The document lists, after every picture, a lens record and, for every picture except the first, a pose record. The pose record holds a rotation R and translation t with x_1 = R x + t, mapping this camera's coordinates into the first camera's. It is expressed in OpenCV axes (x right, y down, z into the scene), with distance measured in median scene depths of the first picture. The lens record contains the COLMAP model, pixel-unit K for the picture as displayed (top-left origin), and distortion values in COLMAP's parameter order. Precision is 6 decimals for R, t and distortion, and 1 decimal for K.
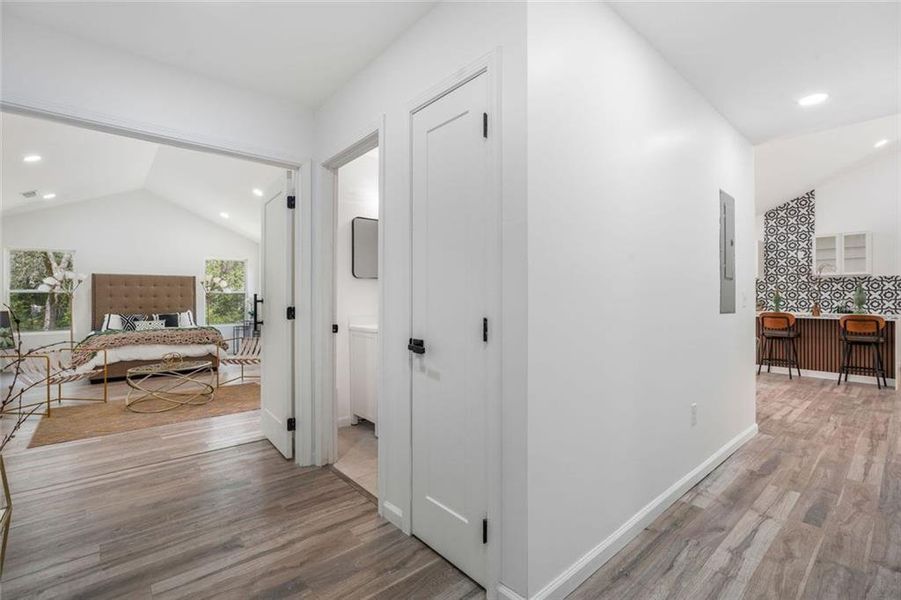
lens RADIAL K [[405.3, 0, 447.8], [0, 405.3, 295.4], [0, 0, 1]] dist [-0.018789, 0.000236]
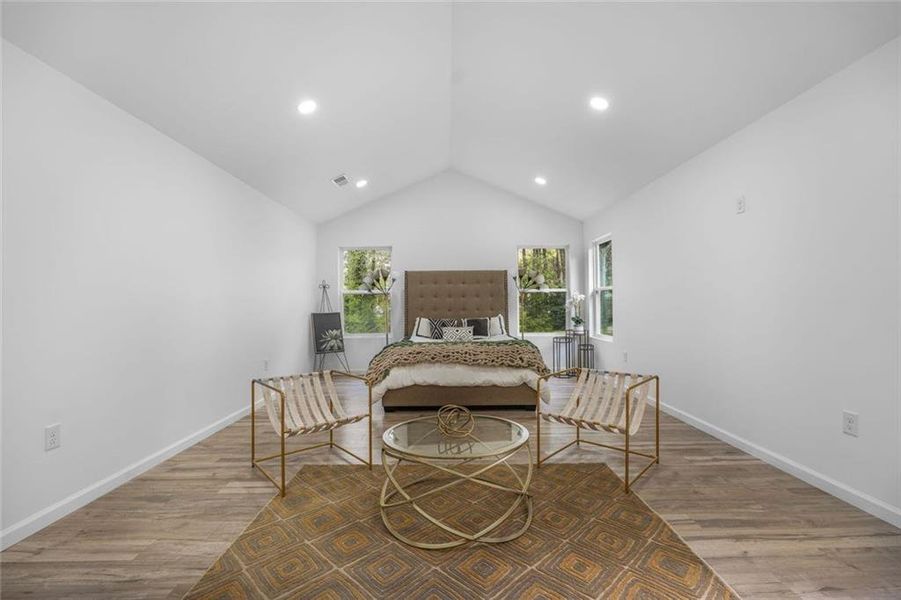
lens RADIAL K [[429.0, 0, 450.5], [0, 429.0, 300.0], [0, 0, 1]] dist [-0.003128, 0.000192]
pose [[0.763338, -0.004742, -0.645981, -0.207618], [0.007636, 0.999969, 0.001683, 0.008217], [0.645954, -0.006217, 0.763351, 0.349821]]
